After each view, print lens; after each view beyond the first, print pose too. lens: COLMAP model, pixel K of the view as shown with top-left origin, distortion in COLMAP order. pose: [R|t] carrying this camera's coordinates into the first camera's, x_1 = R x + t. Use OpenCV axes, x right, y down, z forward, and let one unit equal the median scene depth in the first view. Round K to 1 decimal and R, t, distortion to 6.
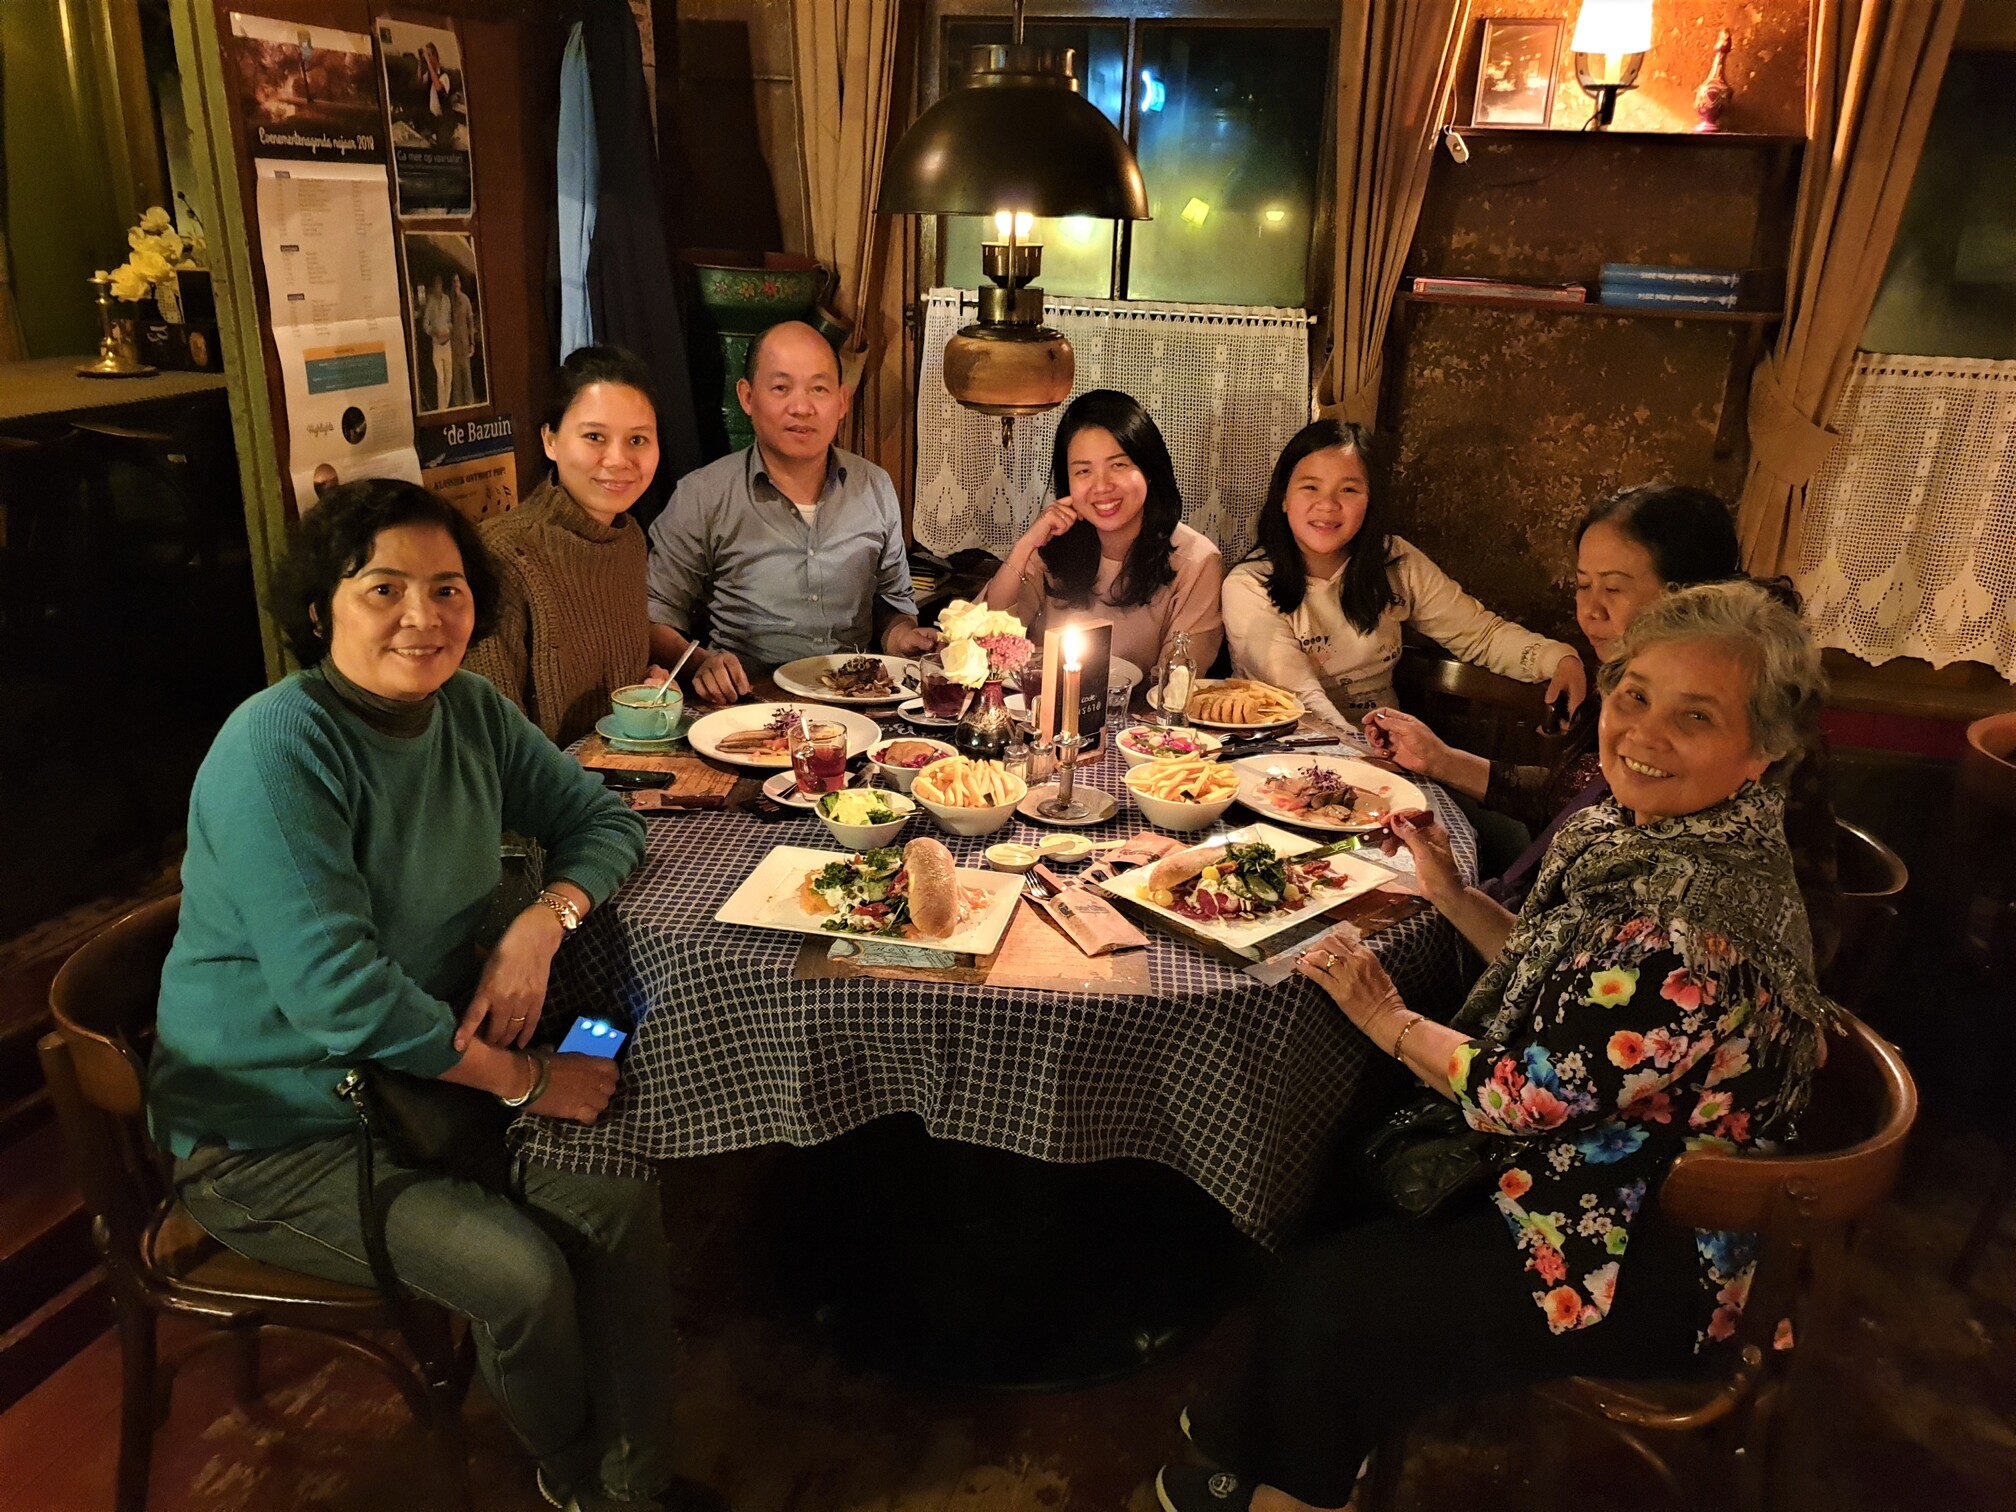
lens RADIAL K [[1567.0, 0, 1008.0], [0, 1567.0, 756.0], [0, 0, 1]] dist [0.000183, 0.011039]
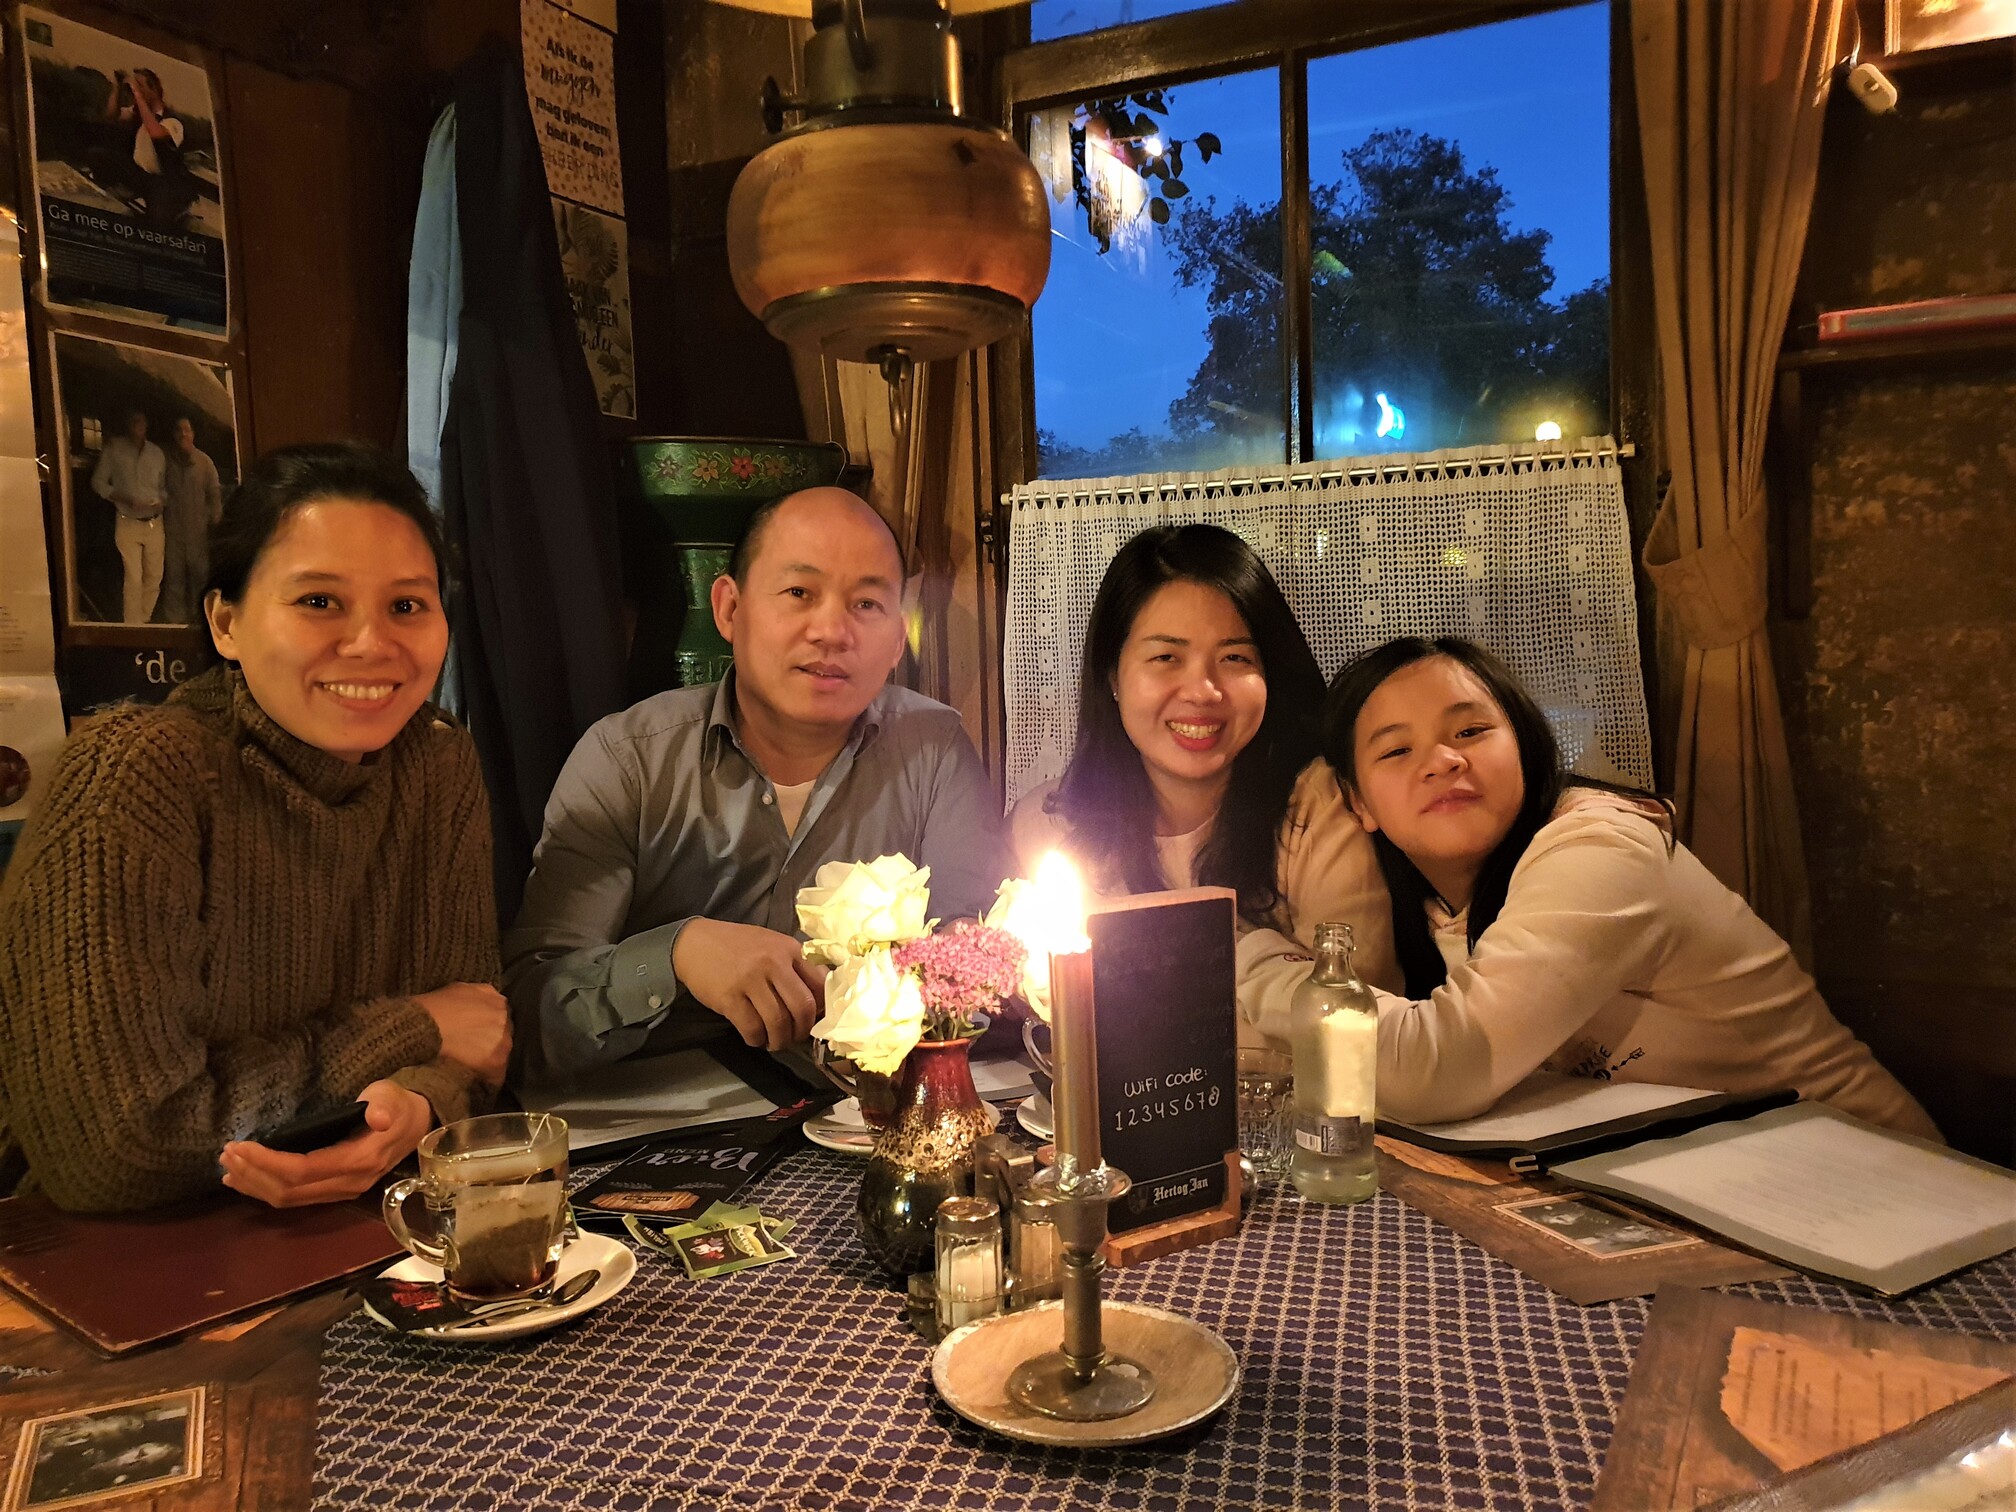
lens RADIAL K [[1567.0, 0, 1008.0], [0, 1567.0, 756.0], [0, 0, 1]] dist [0.000183, 0.011039]
pose [[0.982830, -0.052790, -0.176799, 0.066341], [0.001822, 0.960929, -0.276790, -0.003938], [0.184503, 0.271716, 0.944526, 0.451858]]
